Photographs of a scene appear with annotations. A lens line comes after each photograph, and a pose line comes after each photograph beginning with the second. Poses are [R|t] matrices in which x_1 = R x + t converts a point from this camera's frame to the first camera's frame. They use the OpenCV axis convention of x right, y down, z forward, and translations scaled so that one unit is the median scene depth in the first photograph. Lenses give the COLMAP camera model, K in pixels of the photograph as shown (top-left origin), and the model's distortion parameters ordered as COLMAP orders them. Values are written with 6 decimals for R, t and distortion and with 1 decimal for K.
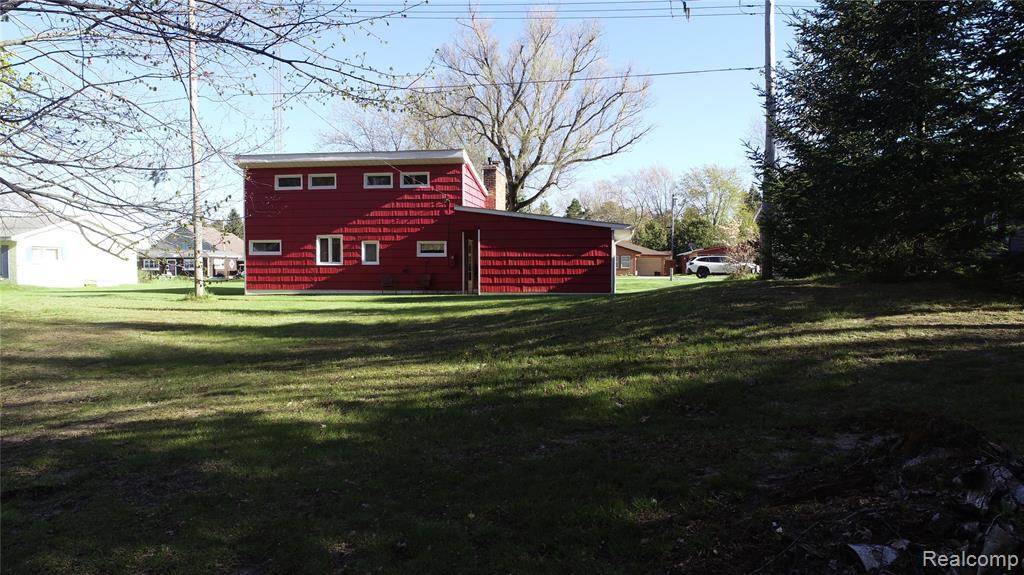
lens RADIAL K [[689.3, 0, 512.0], [0, 689.3, 287.5], [0, 0, 1]] dist [0.003697, -0.000120]
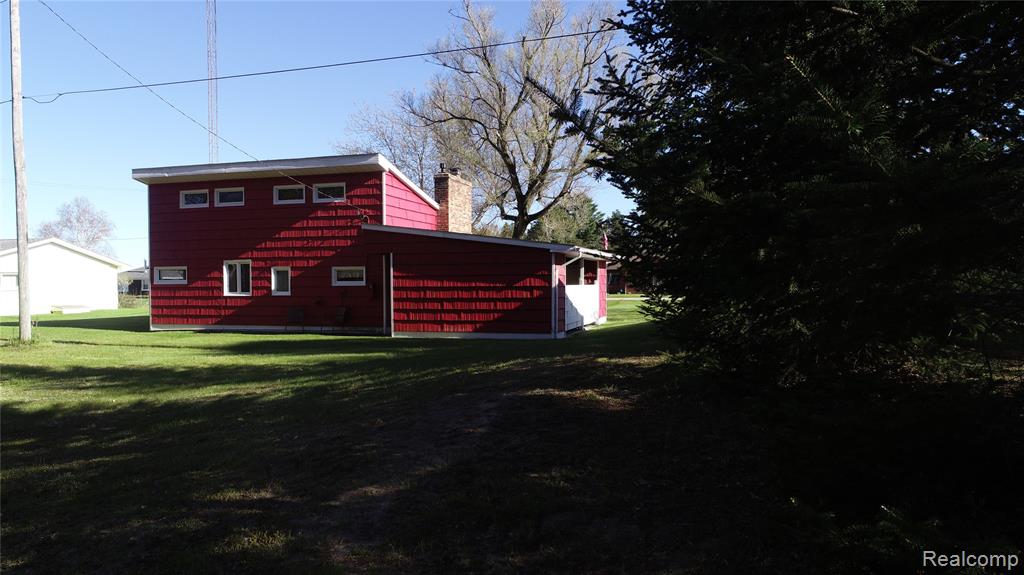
lens RADIAL K [[689.3, 0, 512.0], [0, 689.3, 287.5], [0, 0, 1]] dist [0.003697, -0.000120]
pose [[0.990134, -0.005064, -0.140029, 0.188813], [0.002929, 0.999876, -0.015449, -0.029070], [0.140090, 0.014886, 0.990027, 0.214172]]
